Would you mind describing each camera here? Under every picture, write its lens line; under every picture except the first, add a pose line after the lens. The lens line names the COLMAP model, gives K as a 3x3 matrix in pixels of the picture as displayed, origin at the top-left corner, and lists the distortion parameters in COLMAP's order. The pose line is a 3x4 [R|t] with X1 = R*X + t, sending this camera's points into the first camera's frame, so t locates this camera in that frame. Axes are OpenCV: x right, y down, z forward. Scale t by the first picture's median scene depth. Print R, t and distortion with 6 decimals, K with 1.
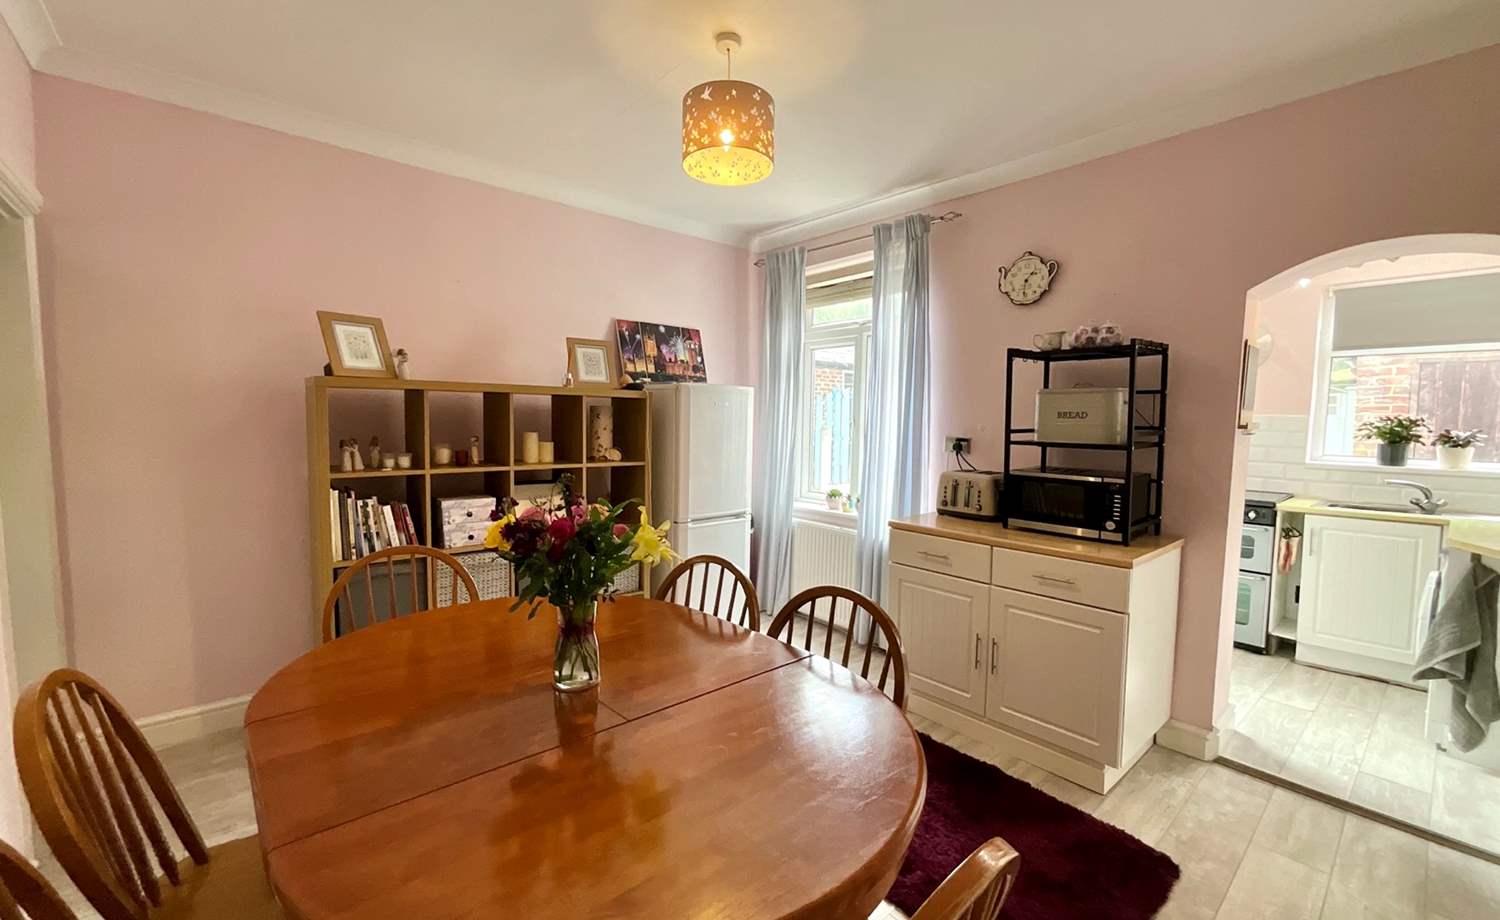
lens RADIAL K [[606.7, 0, 750.0], [0, 606.7, 460.0], [0, 0, 1]] dist [0.001483, 0.000220]
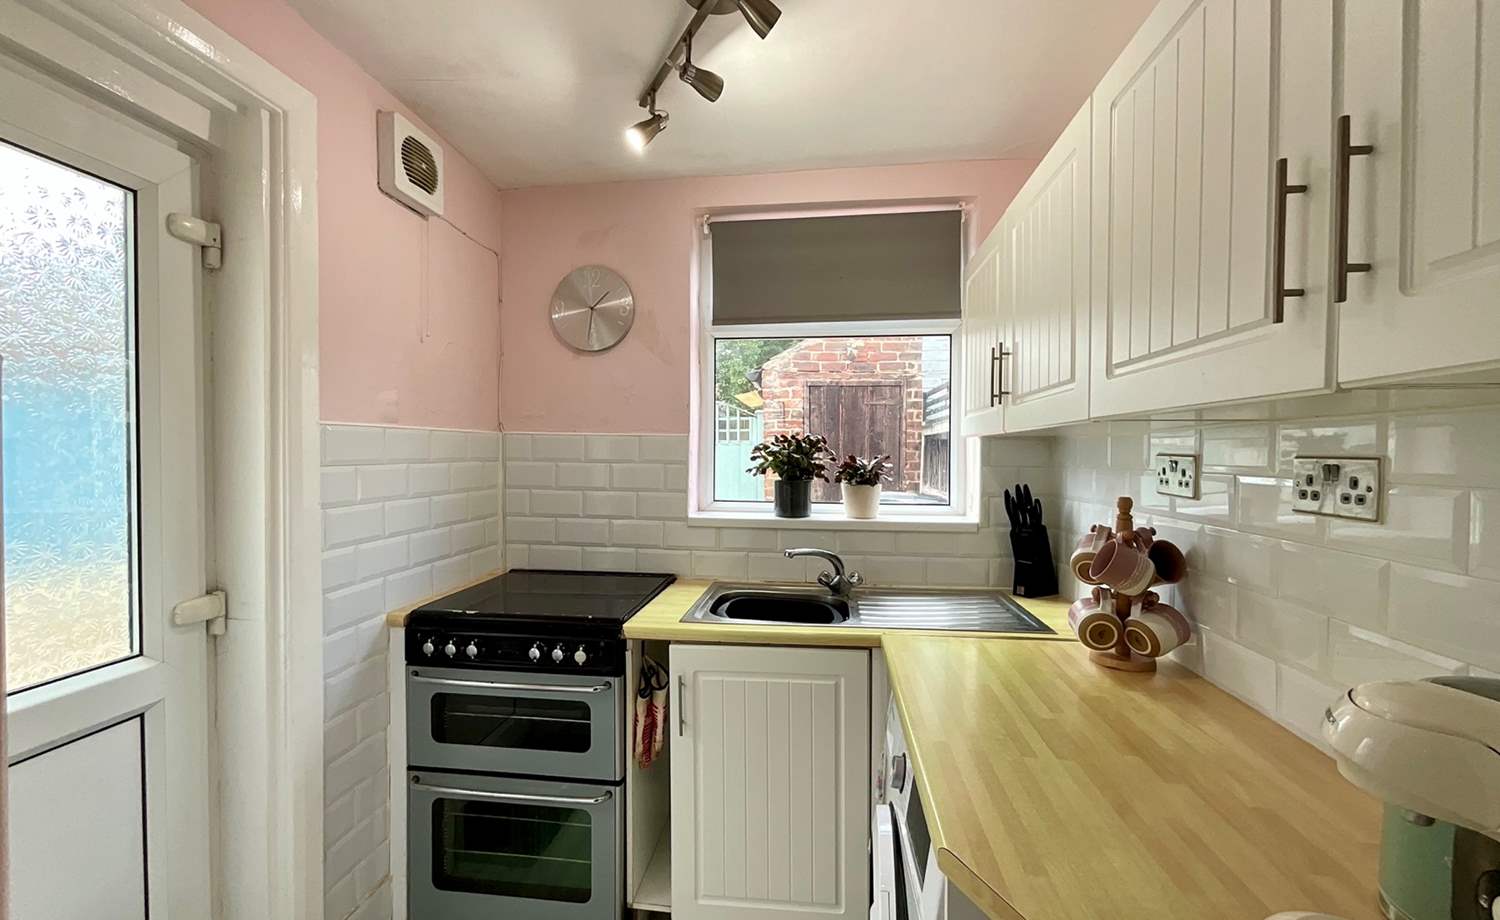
lens RADIAL K [[606.7, 0, 750.0], [0, 606.7, 460.0], [0, 0, 1]] dist [0.001483, 0.000220]
pose [[0.738600, -0.018561, 0.673889, 0.632104], [0.055309, 0.997919, -0.033135, -0.029873], [-0.671872, 0.061745, 0.738089, 0.593074]]
